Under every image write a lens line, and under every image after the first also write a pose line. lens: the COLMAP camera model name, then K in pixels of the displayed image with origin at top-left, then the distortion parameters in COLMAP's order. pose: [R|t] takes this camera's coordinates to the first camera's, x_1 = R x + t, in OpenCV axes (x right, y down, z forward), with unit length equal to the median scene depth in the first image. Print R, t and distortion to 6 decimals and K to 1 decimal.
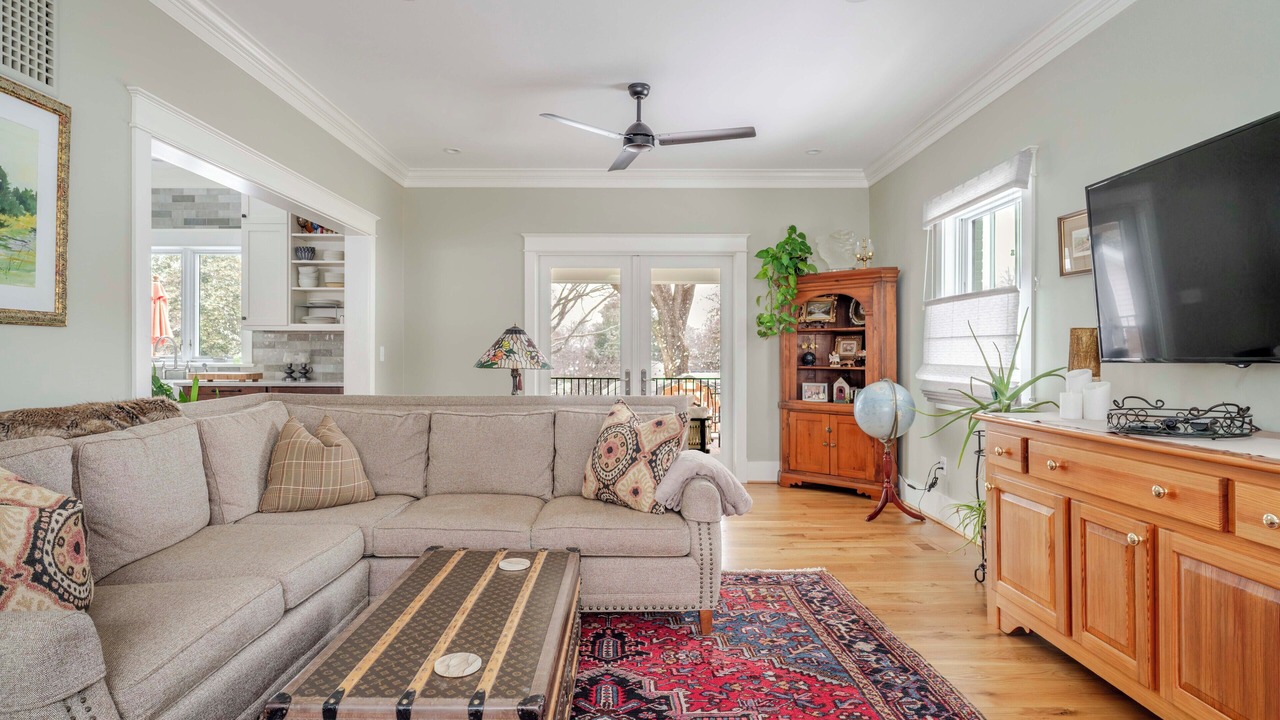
lens RADIAL K [[672.9, 0, 645.3], [0, 672.9, 357.9], [0, 0, 1]] dist [-0.003443, 0.001680]
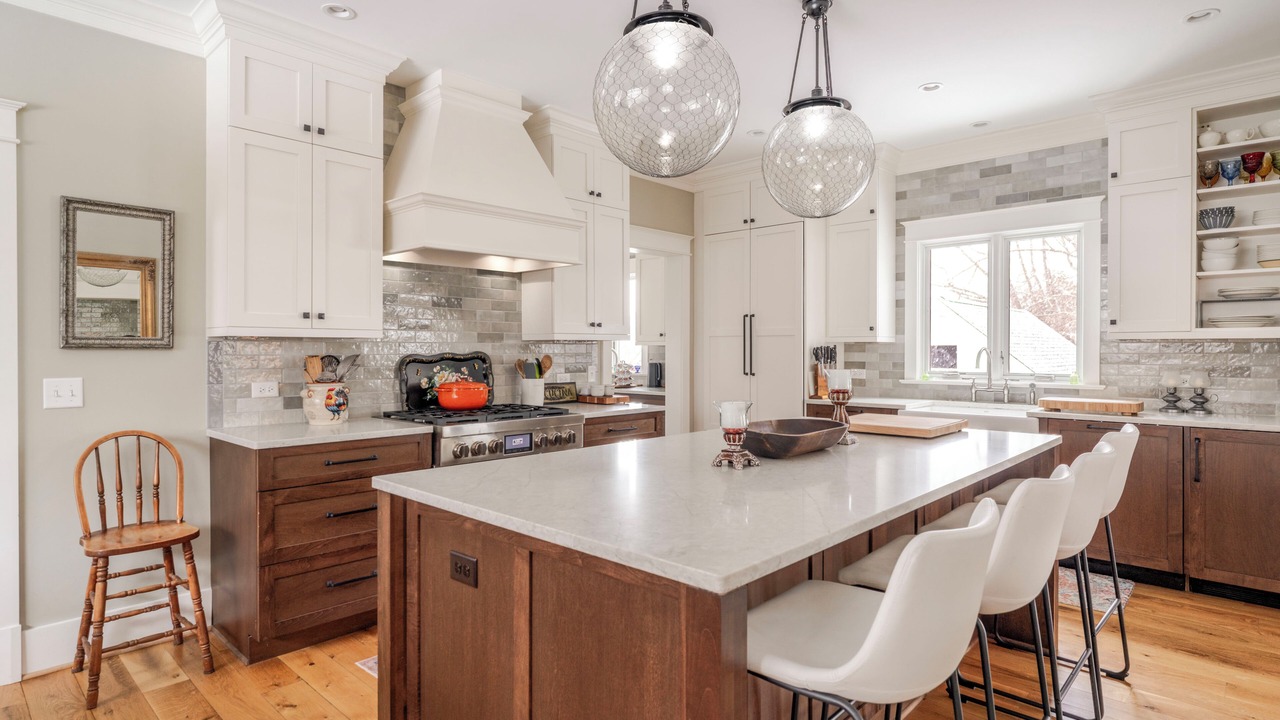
lens RADIAL K [[672.9, 0, 643.0], [0, 672.9, 355.1], [0, 0, 1]] dist [-0.003443, 0.001680]
pose [[0.721794, 0.002745, -0.692102, -0.708236], [-0.000081, 0.999992, 0.003882, -0.041653], [0.692107, -0.002746, 0.721789, 0.243473]]
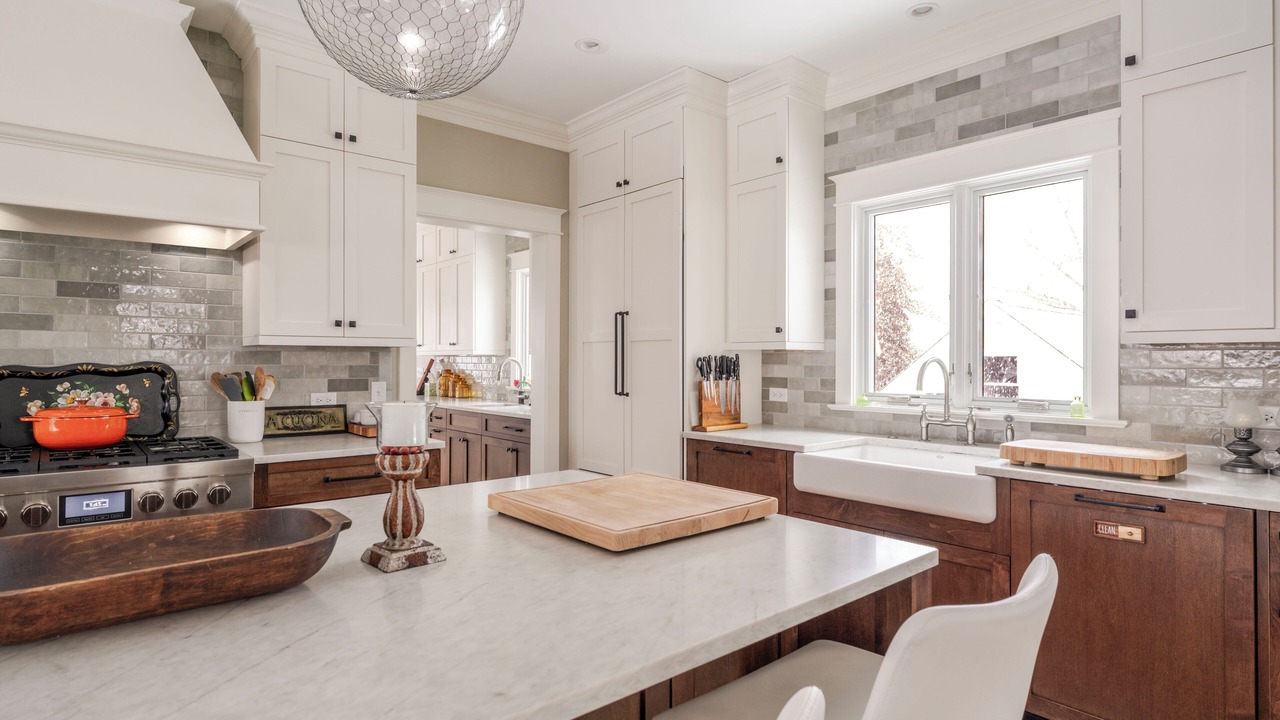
lens RADIAL K [[672.9, 0, 639.8], [0, 672.9, 355.5], [0, 0, 1]] dist [-0.003443, 0.001680]
pose [[0.640516, -0.006603, -0.767917, -0.723156], [-0.003374, 0.999929, -0.011411, -0.043162], [0.767938, 0.009900, 0.640448, 0.783968]]
